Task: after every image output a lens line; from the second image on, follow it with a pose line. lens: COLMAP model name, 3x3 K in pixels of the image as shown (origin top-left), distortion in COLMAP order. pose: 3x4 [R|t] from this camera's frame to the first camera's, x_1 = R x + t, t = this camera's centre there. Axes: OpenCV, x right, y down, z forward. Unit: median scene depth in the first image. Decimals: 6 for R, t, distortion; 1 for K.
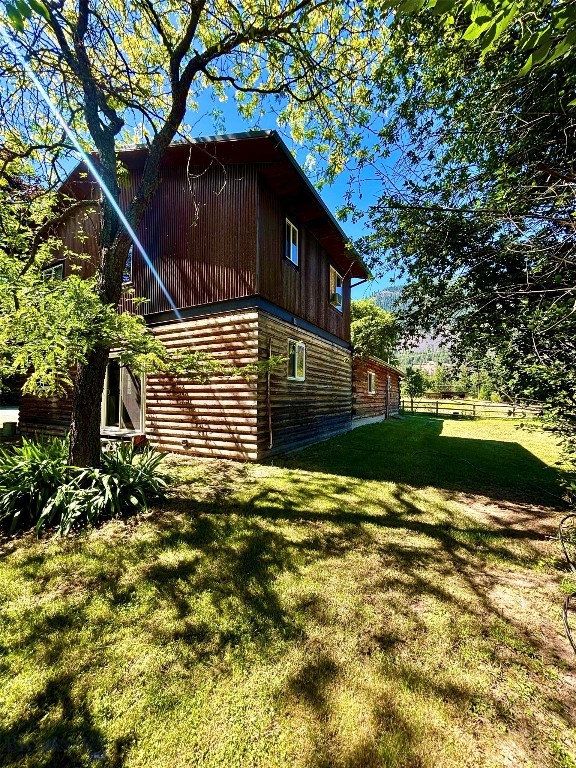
lens RADIAL K [[309.5, 0, 287.2], [0, 309.5, 381.8], [0, 0, 1]] dist [0.002303, -0.000058]
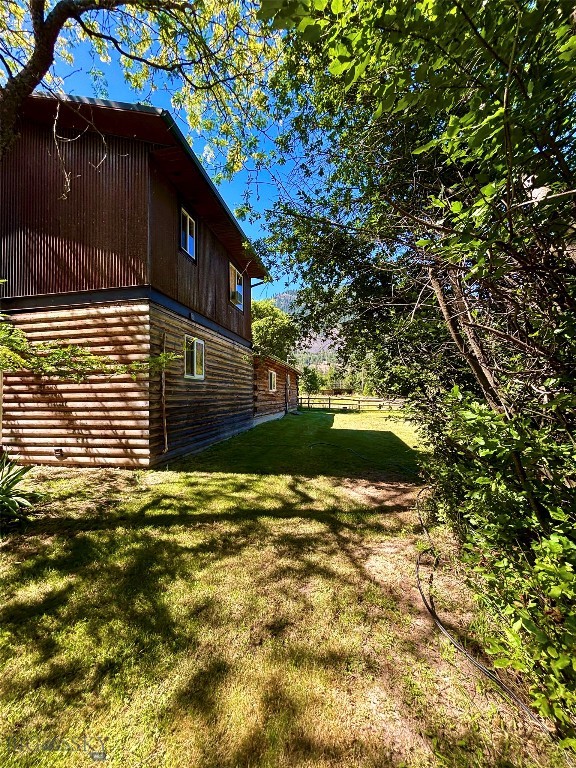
lens RADIAL K [[309.5, 0, 287.4], [0, 309.5, 381.6], [0, 0, 1]] dist [0.002303, -0.000058]
pose [[0.952102, -0.003812, 0.305758, 0.014736], [0.002425, 0.999985, 0.004915, -0.000114], [-0.305772, -0.003938, 0.952096, -0.002341]]
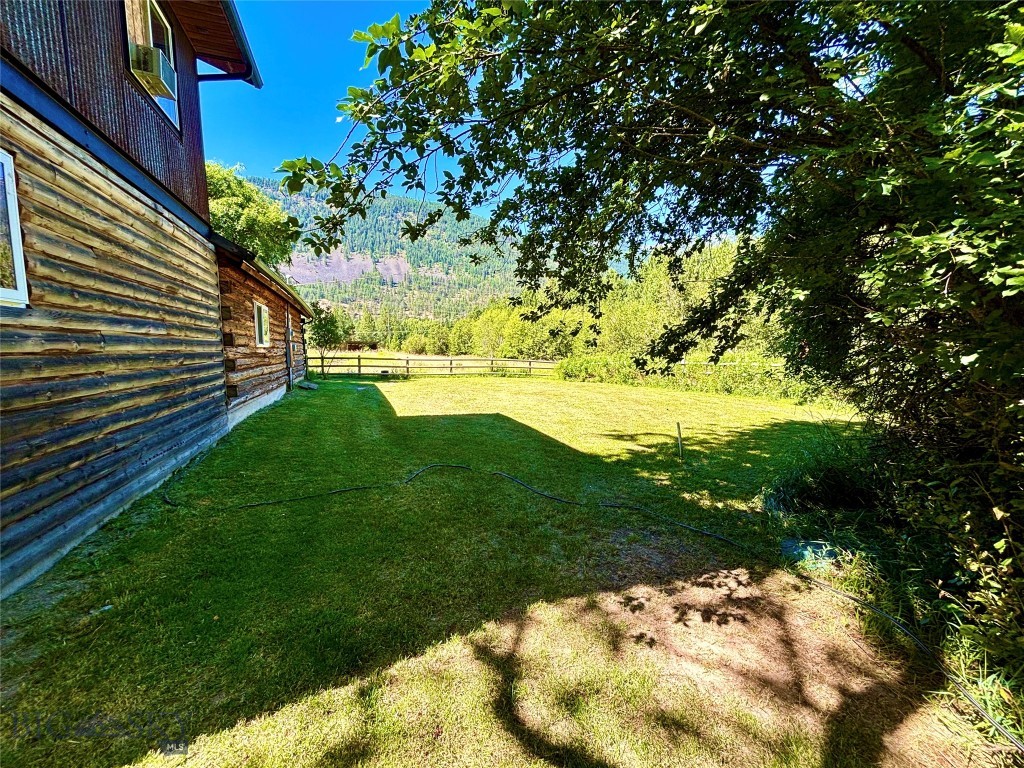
lens RADIAL K [[412.7, 0, 508.9], [0, 412.7, 383.6], [0, 0, 1]] dist [0.002303, -0.000058]
pose [[0.659399, -0.082477, 0.747255, 0.101268], [-0.019043, 0.991813, 0.126274, 0.015770], [-0.751552, -0.097495, 0.652429, 0.840623]]
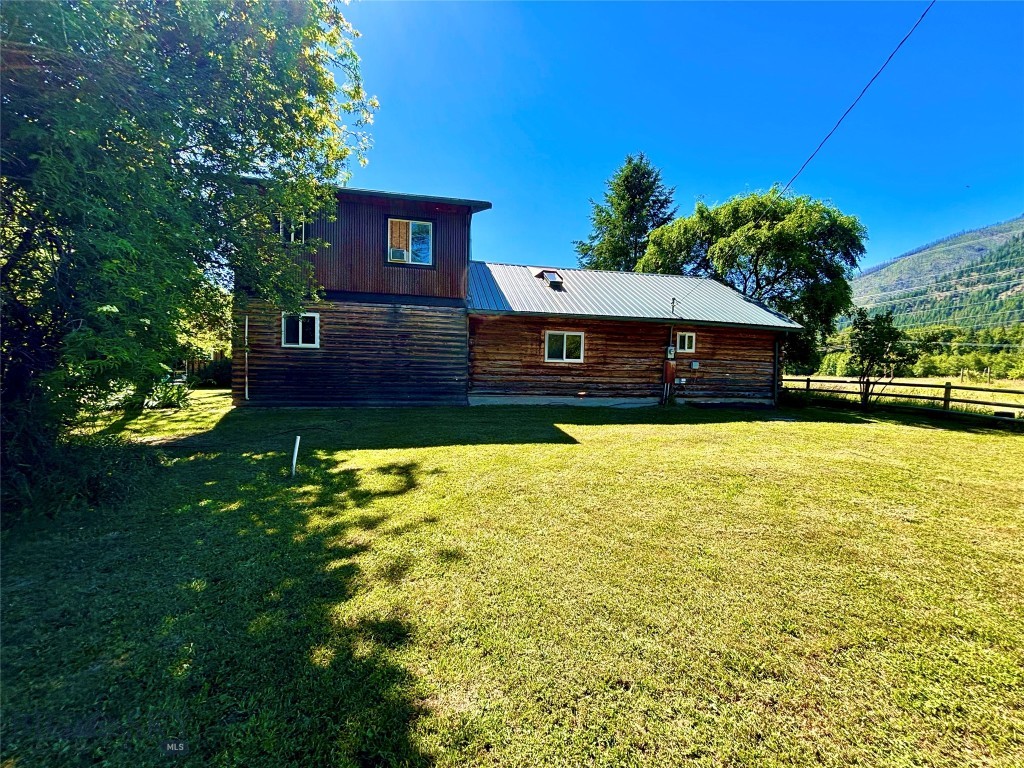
lens RADIAL K [[412.7, 0, 511.4], [0, 412.7, 383.5], [0, 0, 1]] dist [0.002303, -0.000058]
pose [[0.643683, 0.024173, -0.764911, 2.761062], [0.022352, 0.998481, 0.050364, 0.113745], [0.764966, -0.049516, 0.642164, 1.003785]]
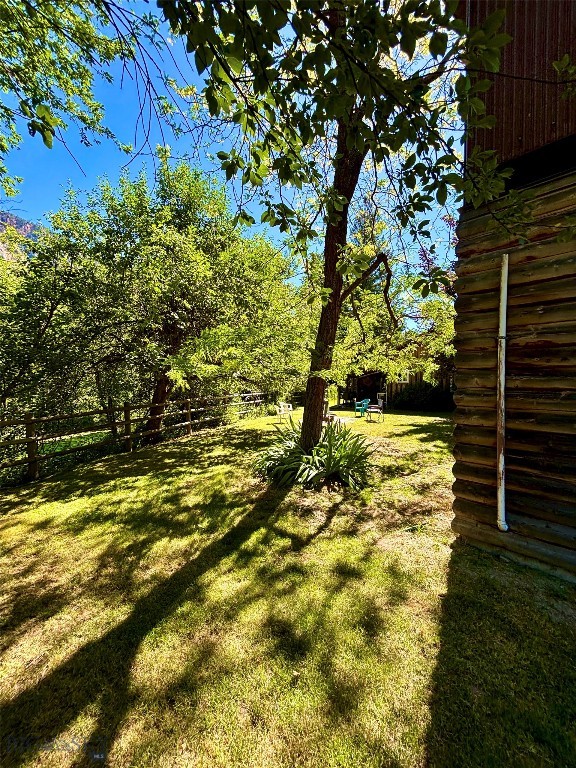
lens RADIAL K [[309.5, 0, 282.0], [0, 309.5, 390.4], [0, 0, 1]] dist [0.002303, -0.000058]
pose [[-0.308777, 0.013012, -0.951046, 0.574634], [0.038726, 0.999249, 0.001098, 0.030549], [0.950346, -0.036491, -0.309049, 1.173862]]
